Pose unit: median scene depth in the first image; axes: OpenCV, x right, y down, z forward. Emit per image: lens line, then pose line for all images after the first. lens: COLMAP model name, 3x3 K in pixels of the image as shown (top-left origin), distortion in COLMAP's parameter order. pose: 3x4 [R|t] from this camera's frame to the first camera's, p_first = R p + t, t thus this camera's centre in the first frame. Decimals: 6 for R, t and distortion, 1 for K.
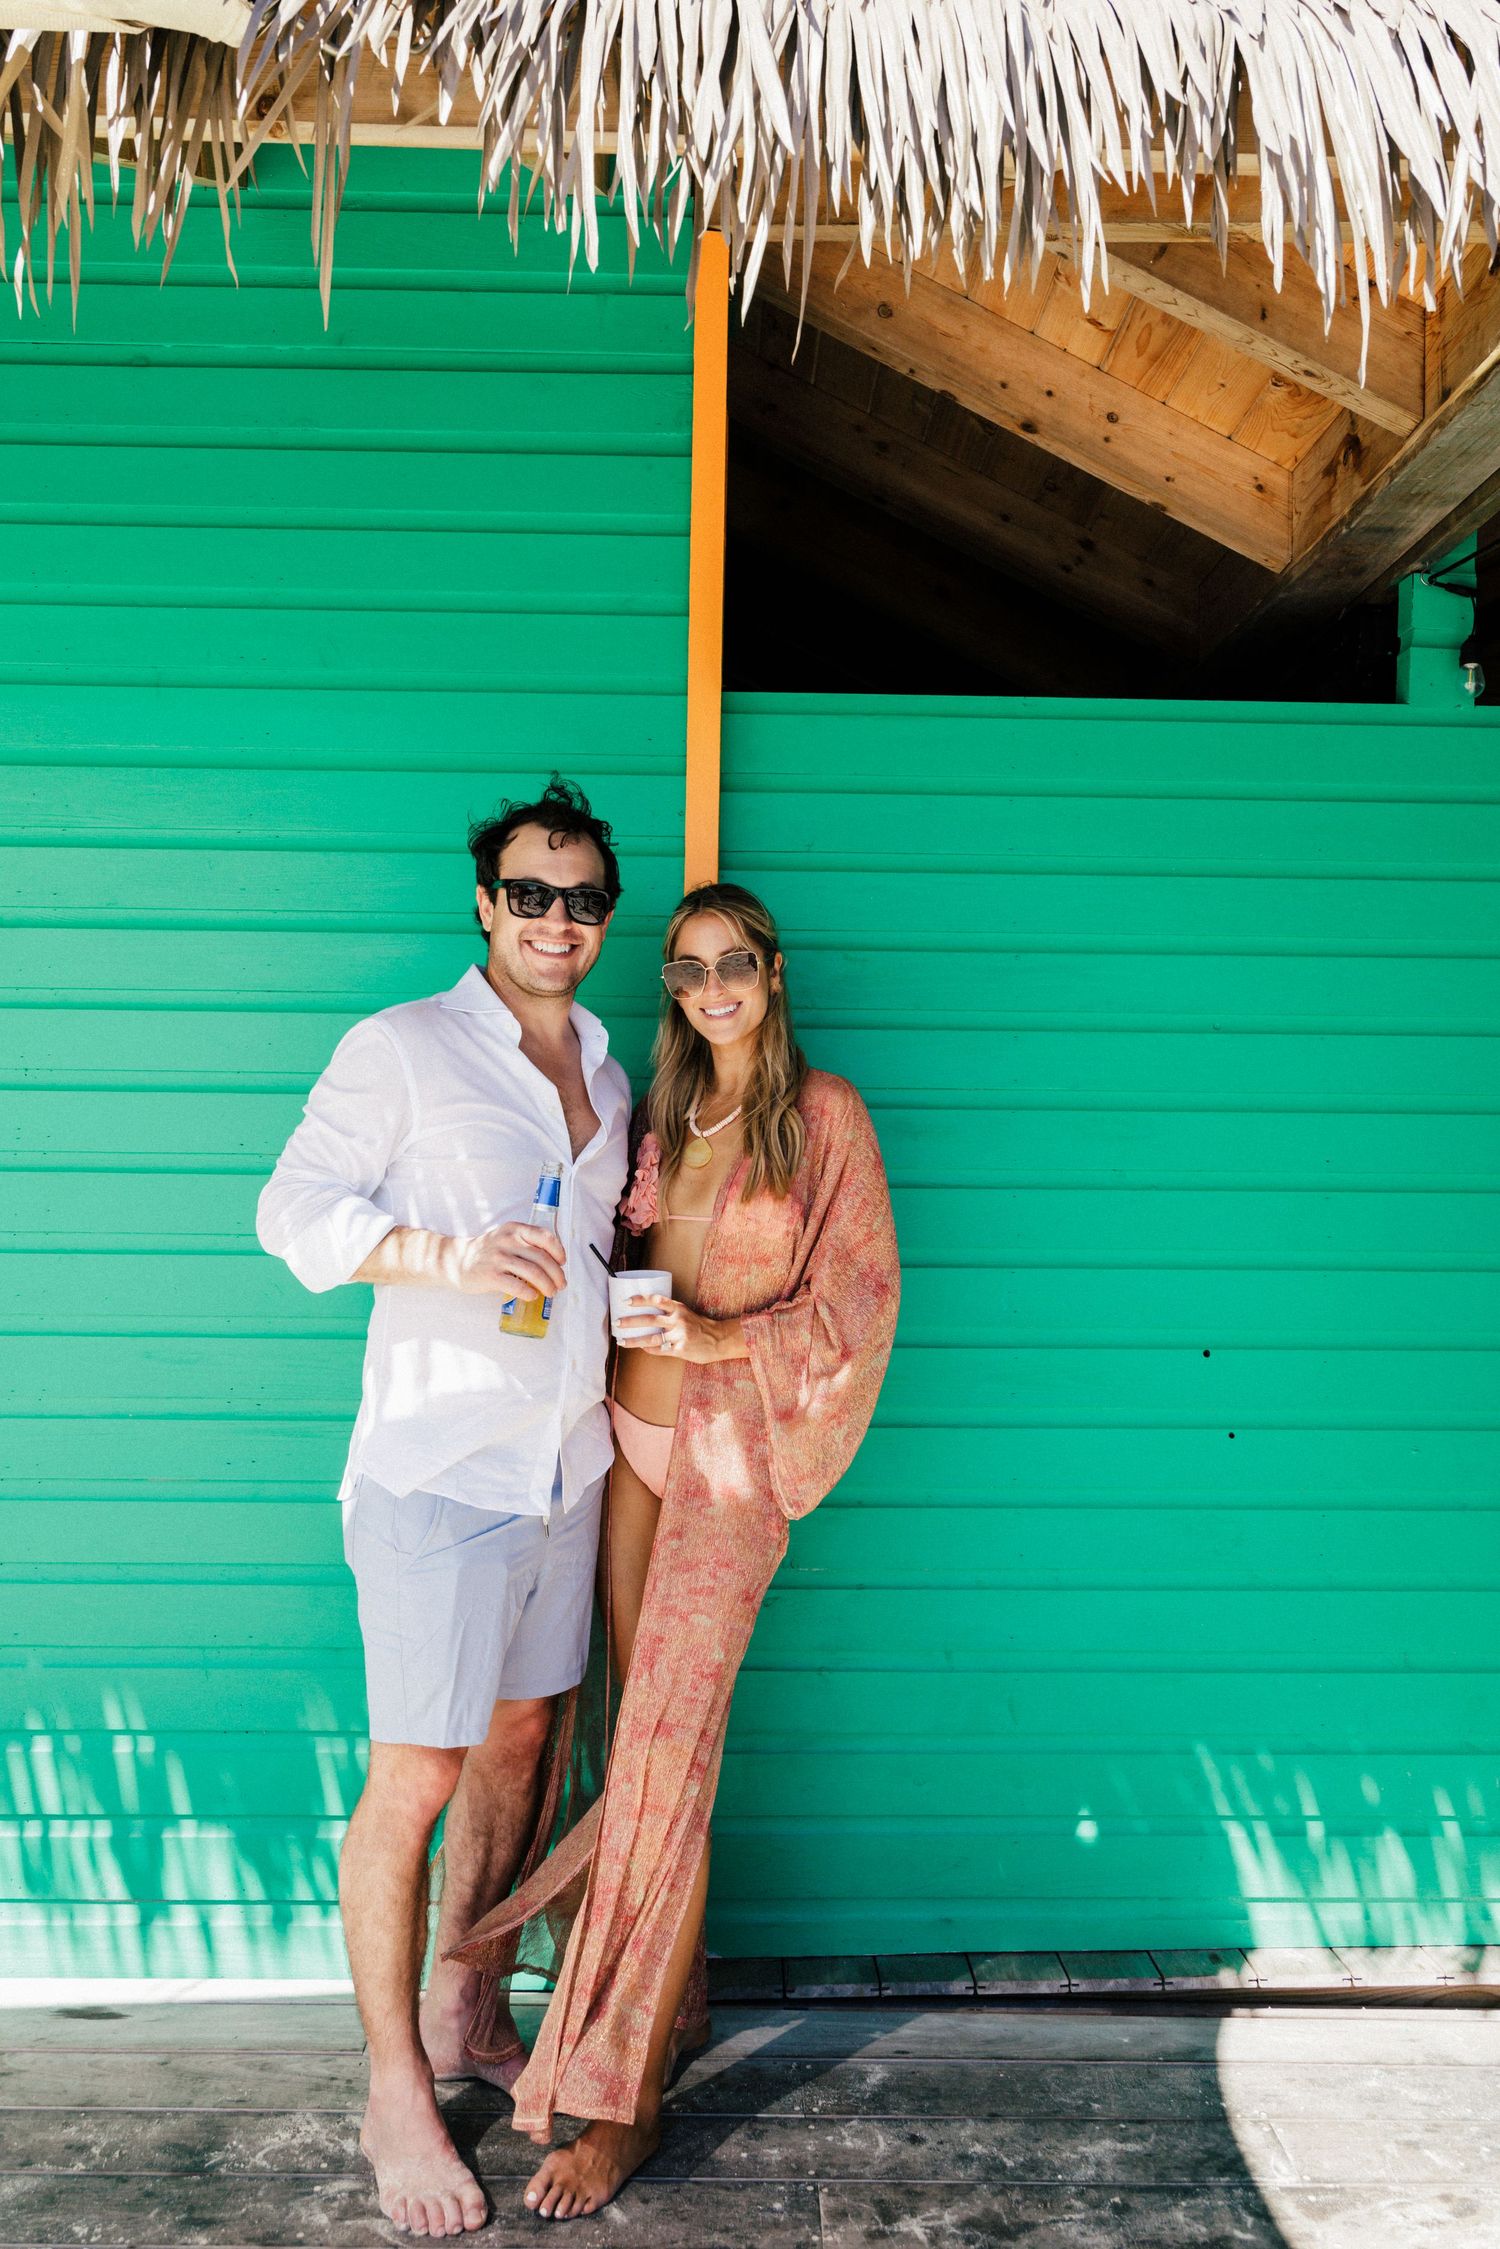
lens RADIAL K [[2027.4, 0, 694.4], [0, 2027.4, 1125.0], [0, 0, 1]] dist [-0.112465, 0.004871]
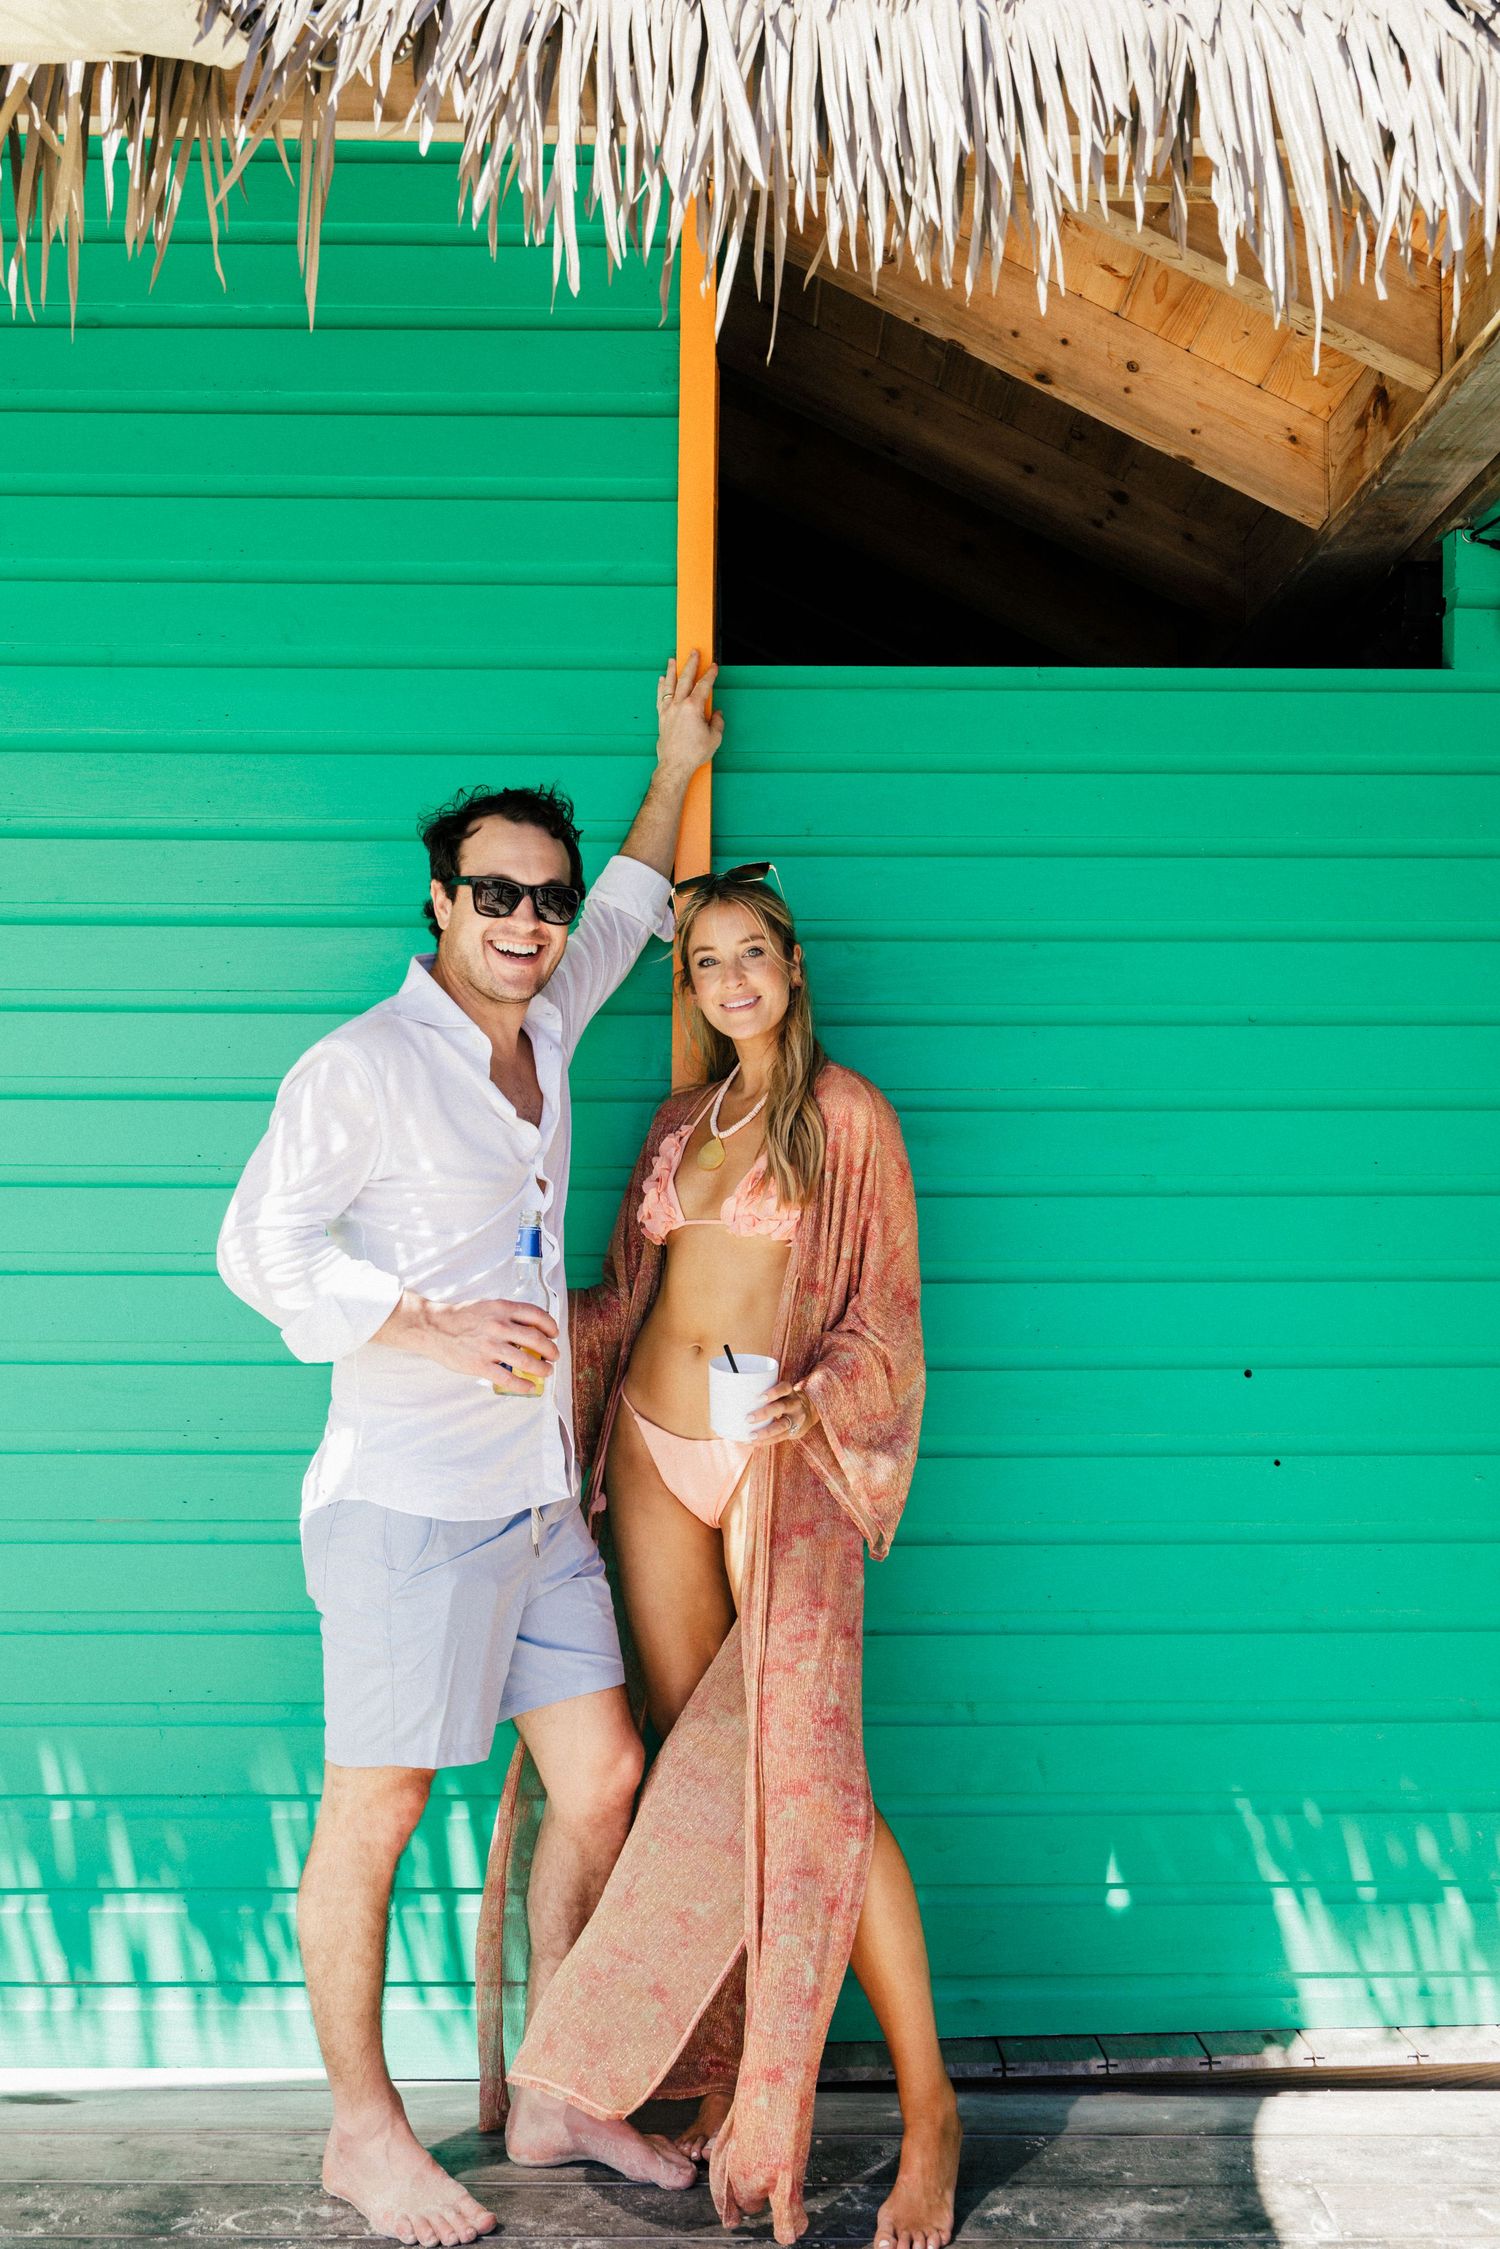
lens RADIAL K [[3476.5, 0, 750.0], [0, 3476.5, 1124.5], [0, 0, 1]] dist [-0.192634, -0.089556]
pose [[0.999940, -0.009837, -0.004877, 0.037208], [0.009524, 0.998123, -0.060499, 0.096194], [0.005463, 0.060449, 0.998156, -0.601619]]
